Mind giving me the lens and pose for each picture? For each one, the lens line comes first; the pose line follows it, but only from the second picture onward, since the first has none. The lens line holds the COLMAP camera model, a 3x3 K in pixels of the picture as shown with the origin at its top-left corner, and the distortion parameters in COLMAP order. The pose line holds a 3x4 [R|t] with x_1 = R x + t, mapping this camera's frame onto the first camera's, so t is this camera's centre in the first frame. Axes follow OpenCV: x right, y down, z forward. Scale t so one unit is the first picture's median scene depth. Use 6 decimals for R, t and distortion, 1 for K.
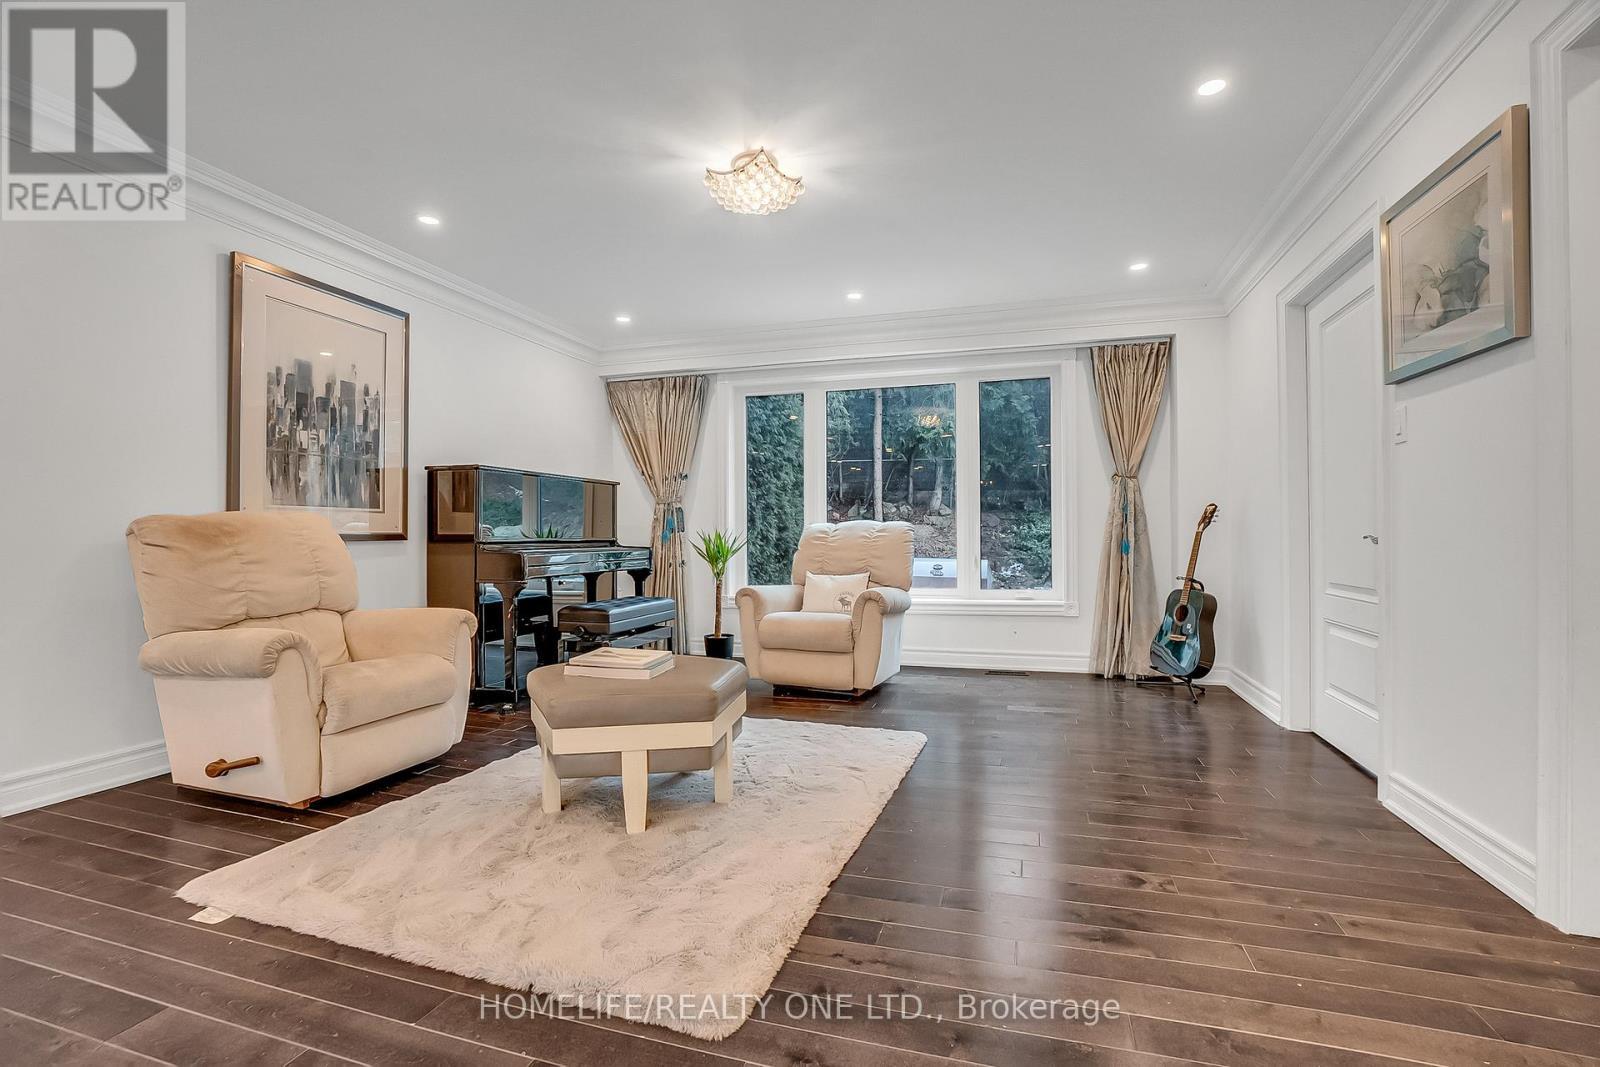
lens RADIAL K [[719.9, 0, 805.2], [0, 719.9, 539.9], [0, 0, 1]] dist [-0.040494, 0.004432]
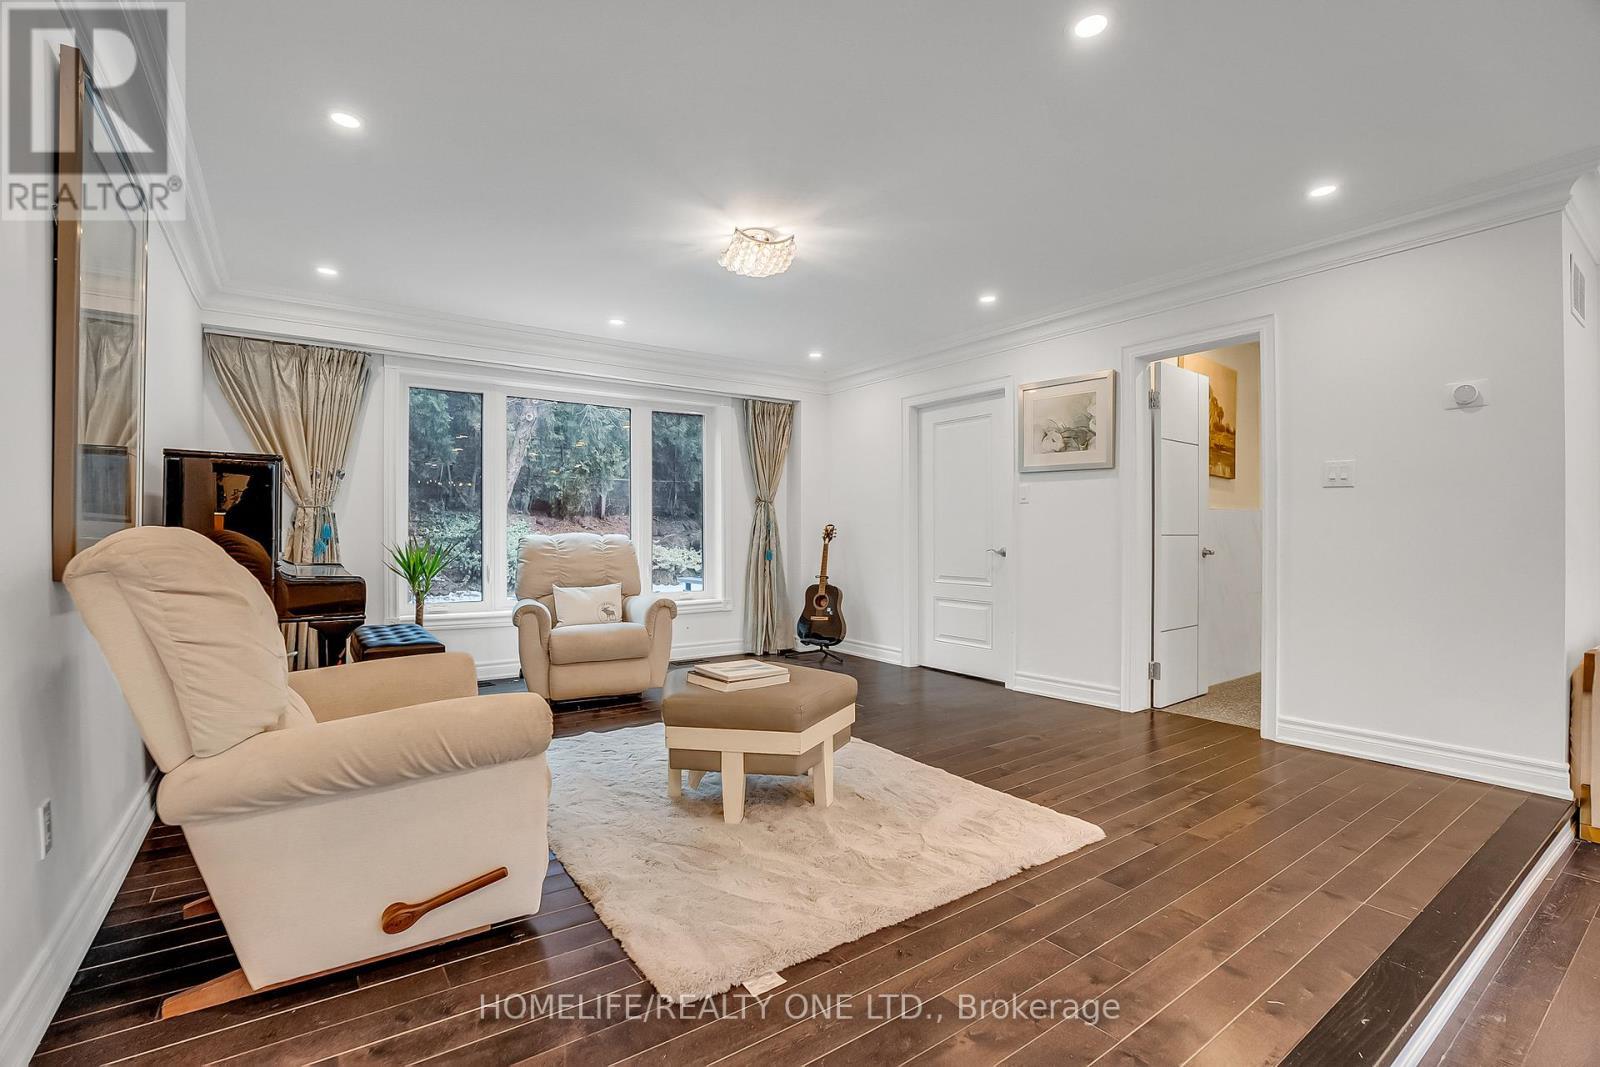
lens RADIAL K [[719.9, 0, 792.0], [0, 719.9, 538.7], [0, 0, 1]] dist [-0.040494, 0.004432]
pose [[0.610142, 0.000262, 0.792292, -0.624167], [-0.000063, 1.000000, -0.000282, -0.020825], [-0.792292, 0.000122, 0.610142, 0.154302]]
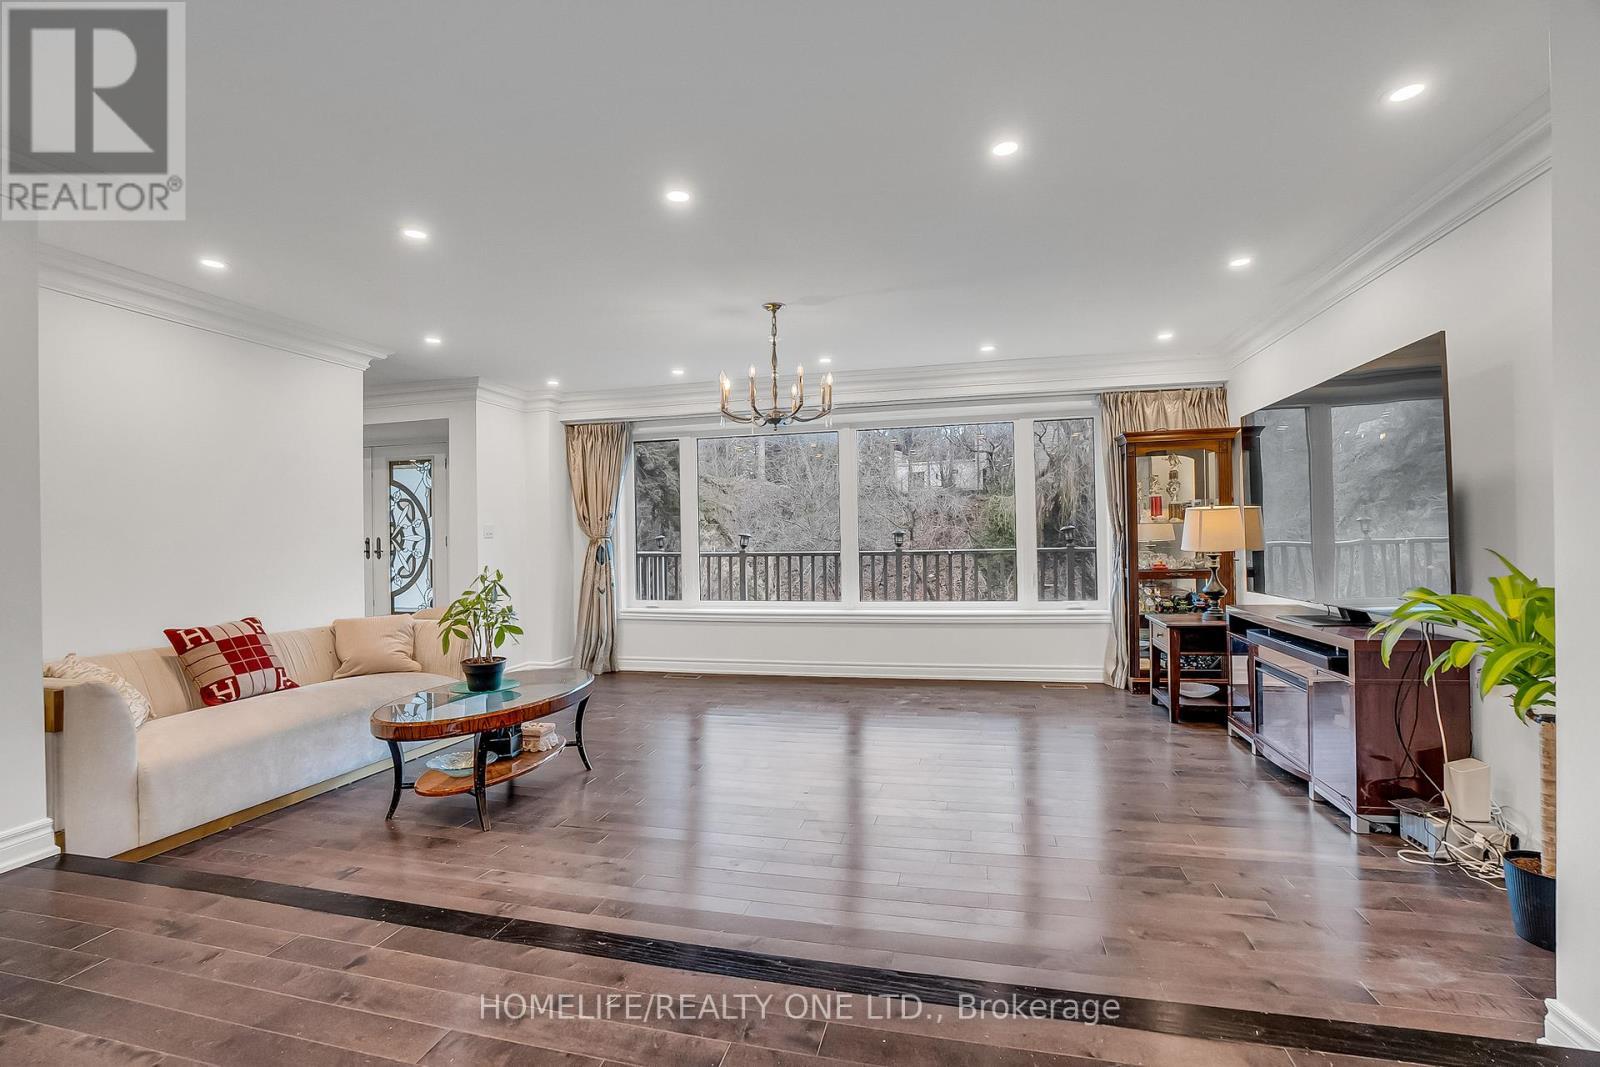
lens RADIAL K [[719.9, 0, 799.2], [0, 719.9, 534.9], [0, 0, 1]] dist [-0.040494, 0.004432]
pose [[-0.998870, 0.023566, -0.041264, -0.294872], [0.023657, 0.999719, -0.001739, -0.033912], [0.041211, -0.002713, -0.999147, 0.580753]]
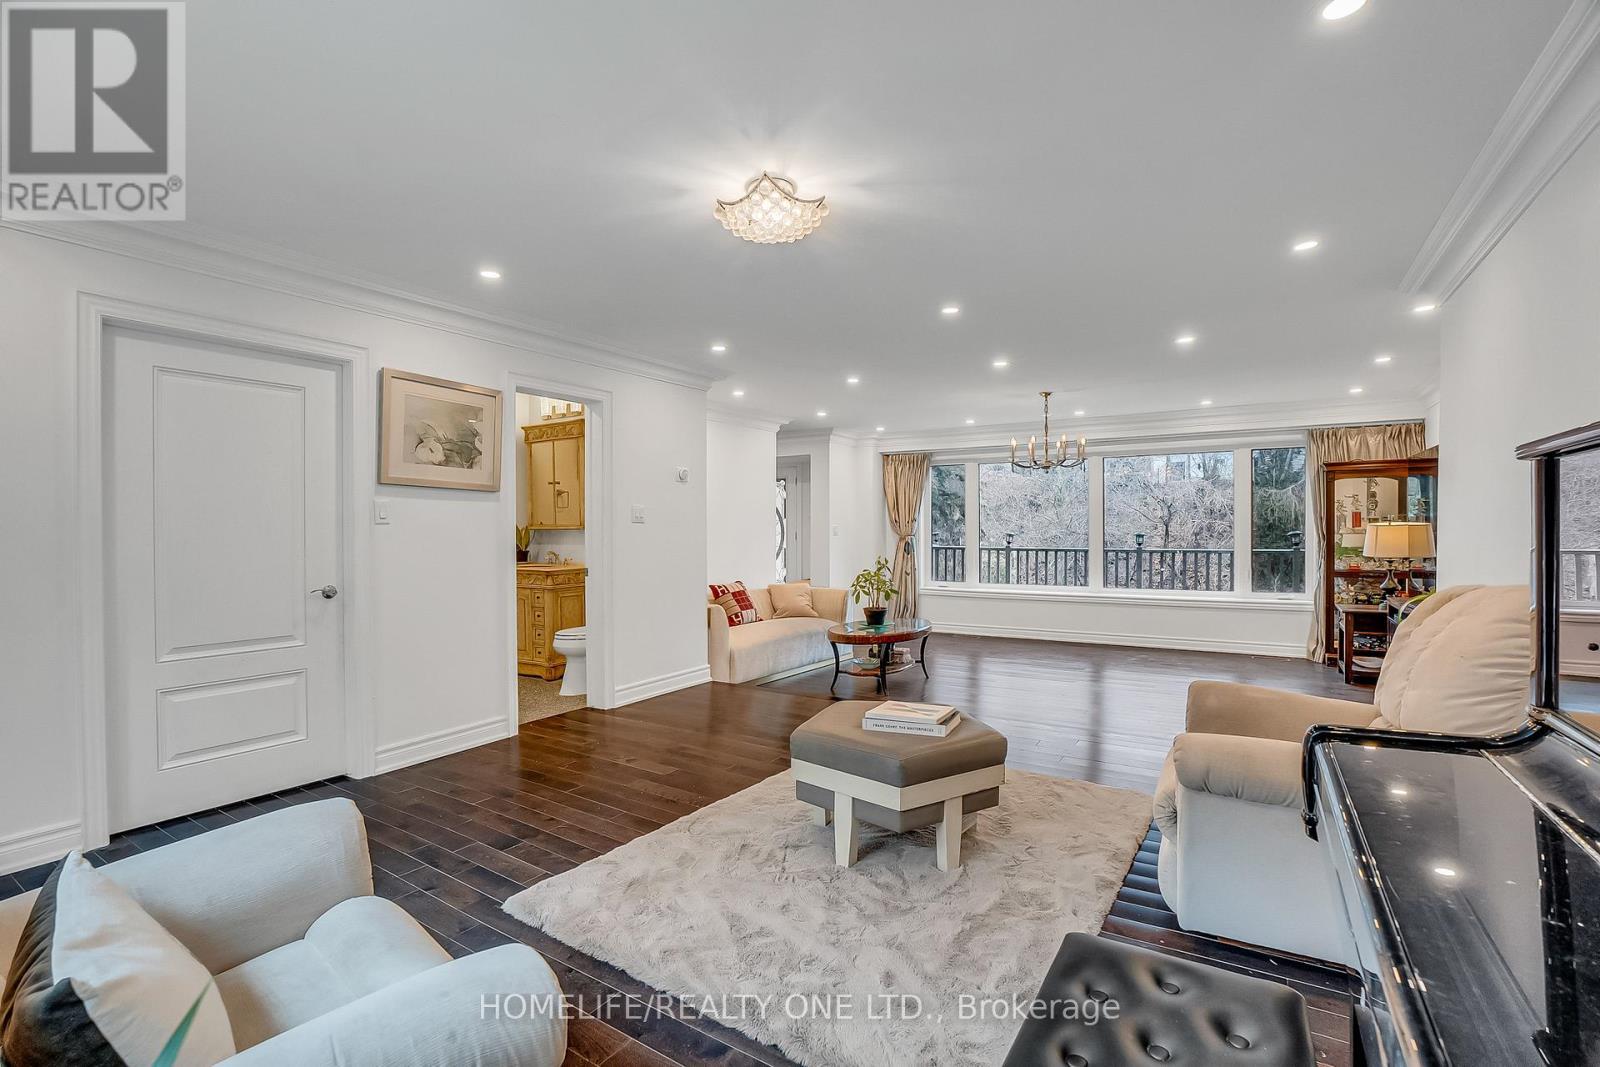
lens RADIAL K [[719.9, 0, 803.8], [0, 719.9, 540.1], [0, 0, 1]] dist [-0.040494, 0.004432]
pose [[-0.960559, 0.006201, 0.278006, -0.234897], [0.010889, 0.999823, 0.015322, -0.064138], [-0.277862, 0.017745, -0.960457, 1.197270]]
